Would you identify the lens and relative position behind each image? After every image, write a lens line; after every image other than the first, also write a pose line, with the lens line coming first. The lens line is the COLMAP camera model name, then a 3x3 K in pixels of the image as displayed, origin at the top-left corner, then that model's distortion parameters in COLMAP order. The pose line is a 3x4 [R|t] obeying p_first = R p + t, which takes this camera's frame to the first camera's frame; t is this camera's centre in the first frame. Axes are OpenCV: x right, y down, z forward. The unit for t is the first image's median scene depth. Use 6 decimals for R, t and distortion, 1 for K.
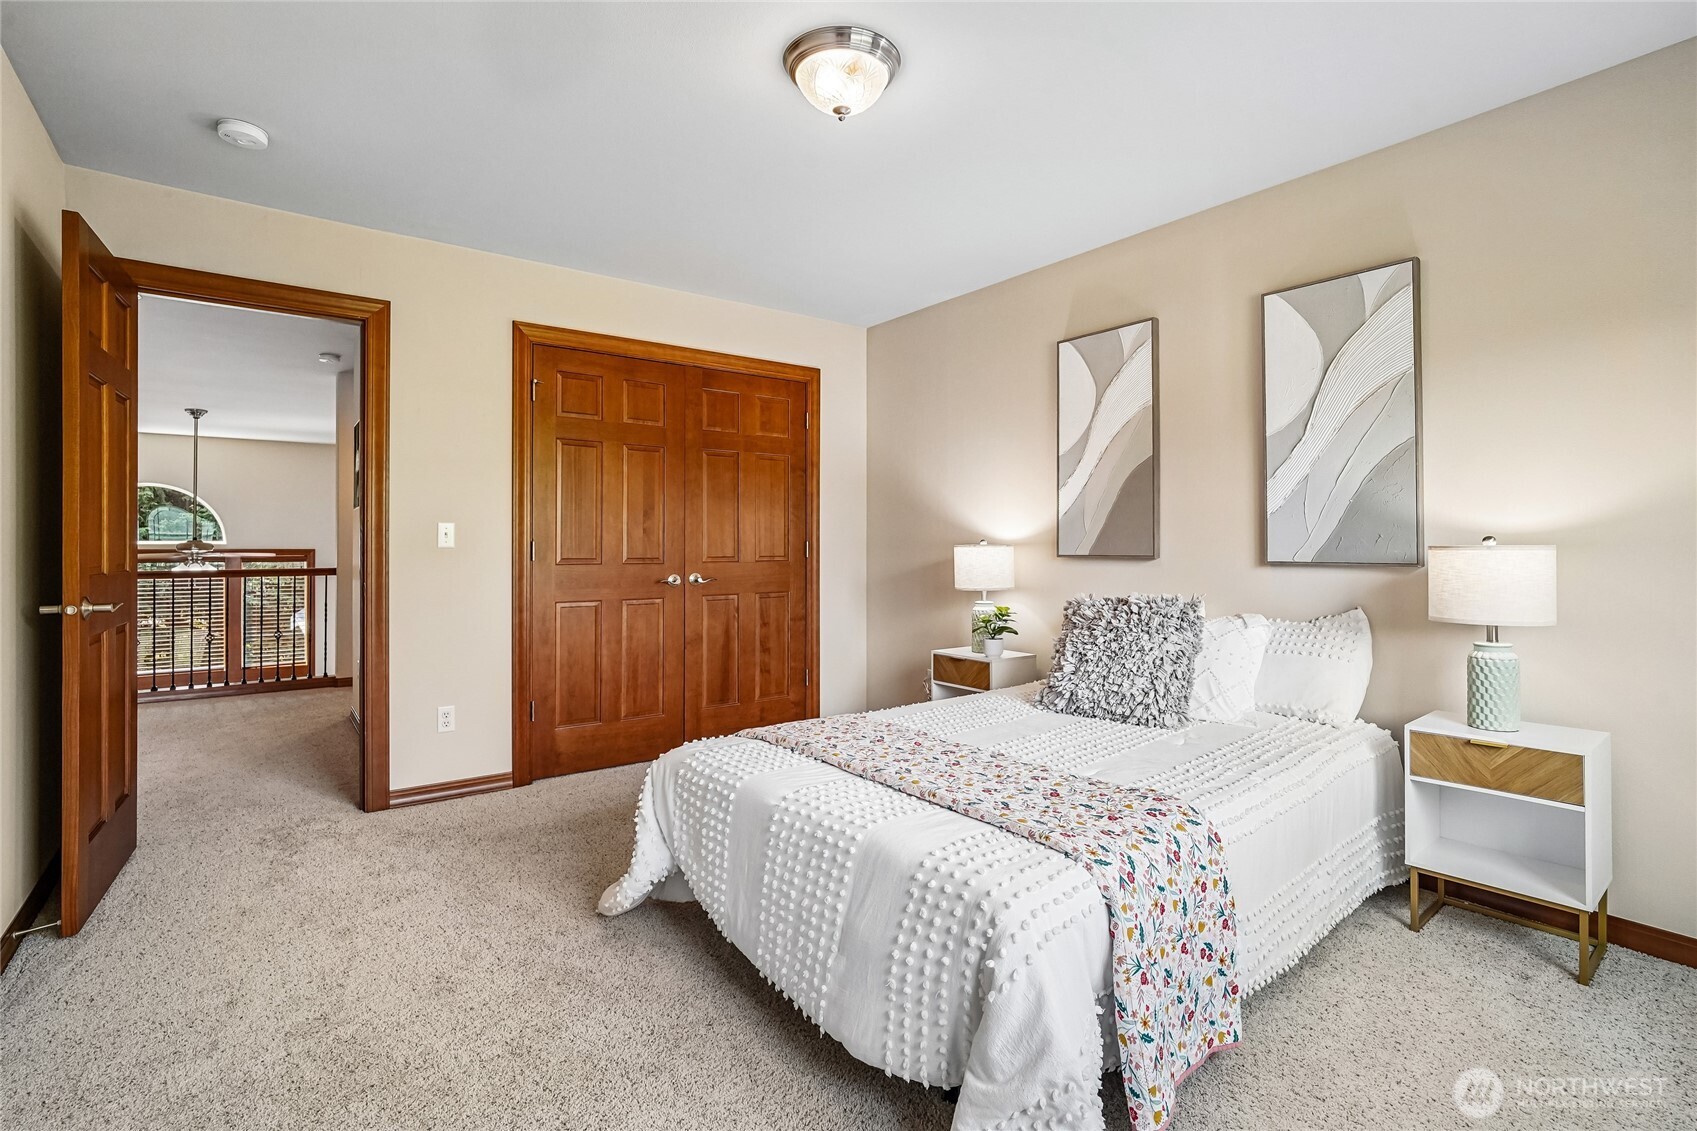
lens RADIAL K [[804.5, 0, 856.8], [0, 804.5, 542.4], [0, 0, 1]] dist [-0.019372, 0.007489]
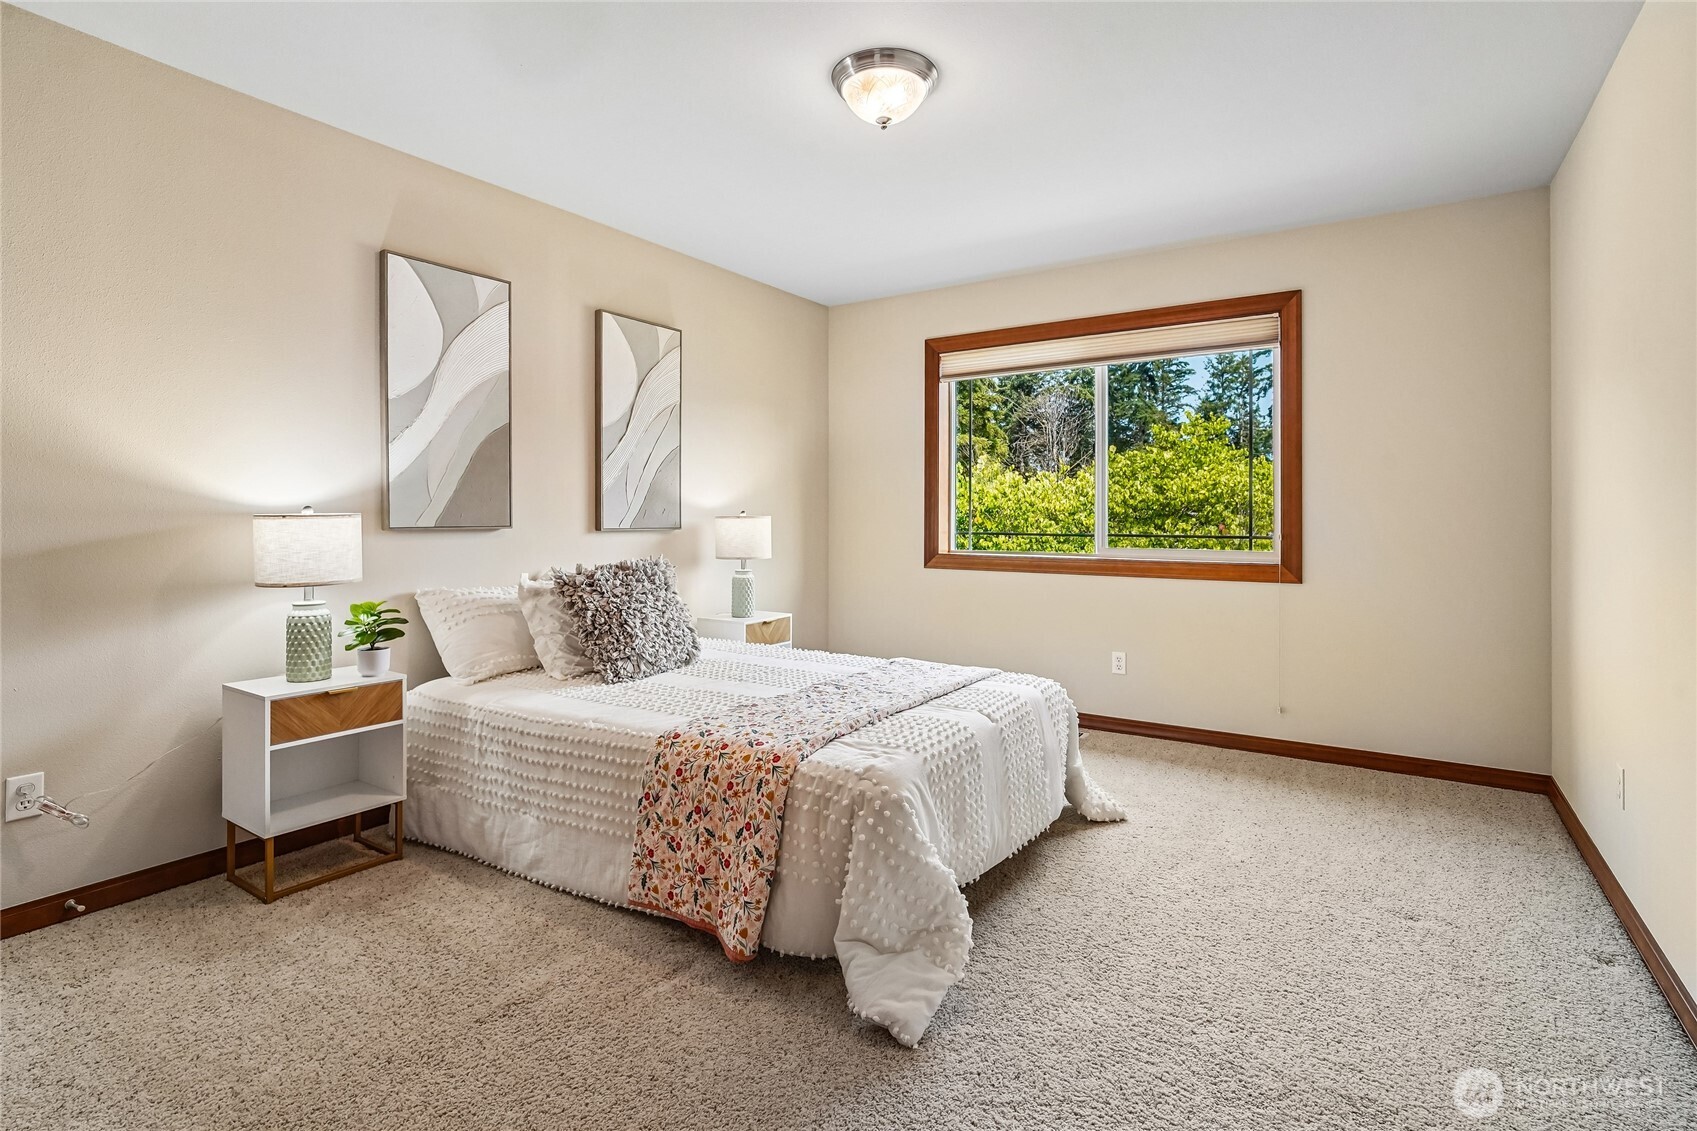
lens RADIAL K [[804.5, 0, 856.8], [0, 804.5, 542.4], [0, 0, 1]] dist [-0.019372, 0.007489]
pose [[-0.310895, -0.031737, 0.949914, -0.656993], [-0.006460, 0.999490, 0.031279, 0.003090], [-0.950422, 0.003588, -0.310941, 0.846568]]
